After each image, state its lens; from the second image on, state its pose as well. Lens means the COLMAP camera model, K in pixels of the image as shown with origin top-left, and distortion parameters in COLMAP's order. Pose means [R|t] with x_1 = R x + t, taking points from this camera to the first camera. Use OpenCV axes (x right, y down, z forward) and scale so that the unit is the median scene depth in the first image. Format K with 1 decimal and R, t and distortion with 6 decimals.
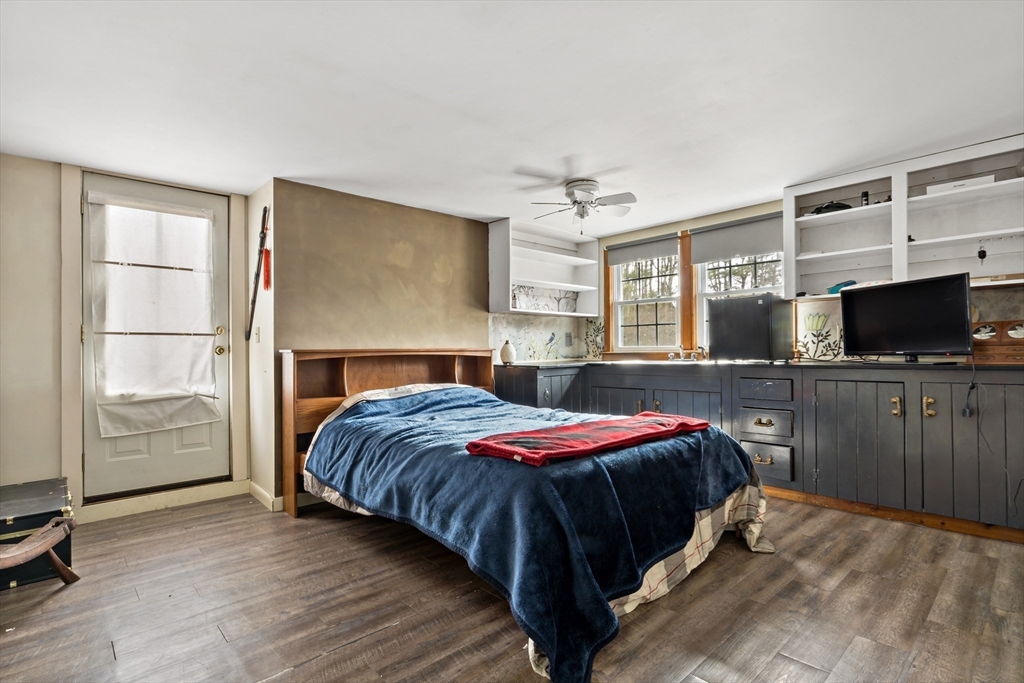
lens RADIAL K [[516.9, 0, 516.1], [0, 516.9, 341.5], [0, 0, 1]] dist [-0.006231, -0.000868]
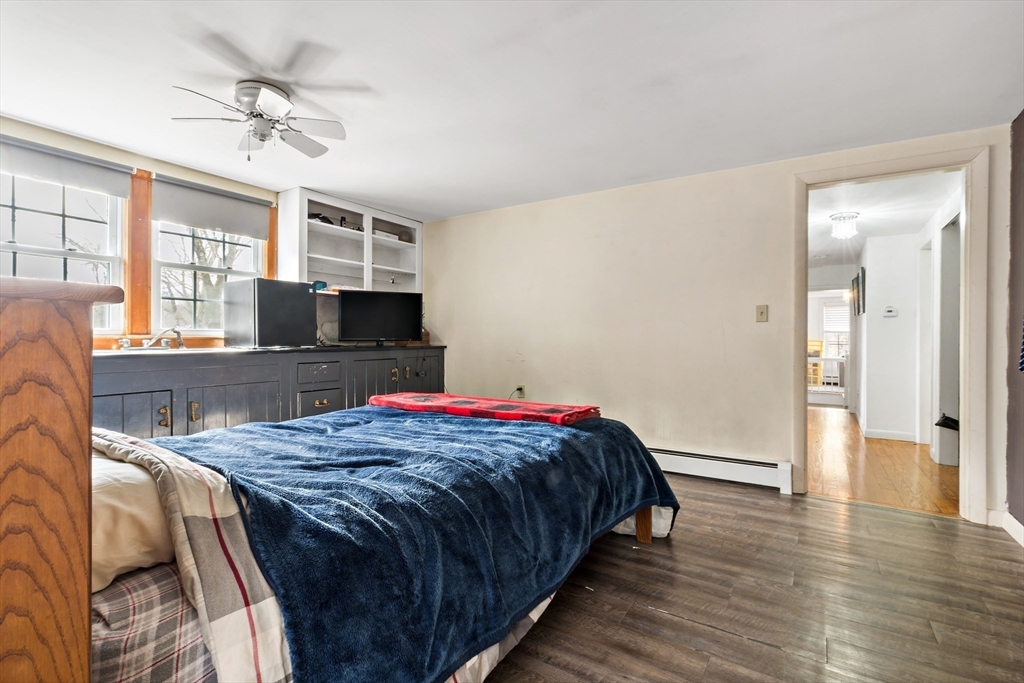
lens RADIAL K [[465.3, 0, 516.1], [0, 465.3, 346.2], [0, 0, 1]] dist [-0.000397, 0.000594]
pose [[-0.253040, -0.008024, 0.967422, -0.800765], [-0.021896, 0.999757, 0.002565, 0.035698], [-0.967208, -0.020534, -0.253155, 1.185673]]
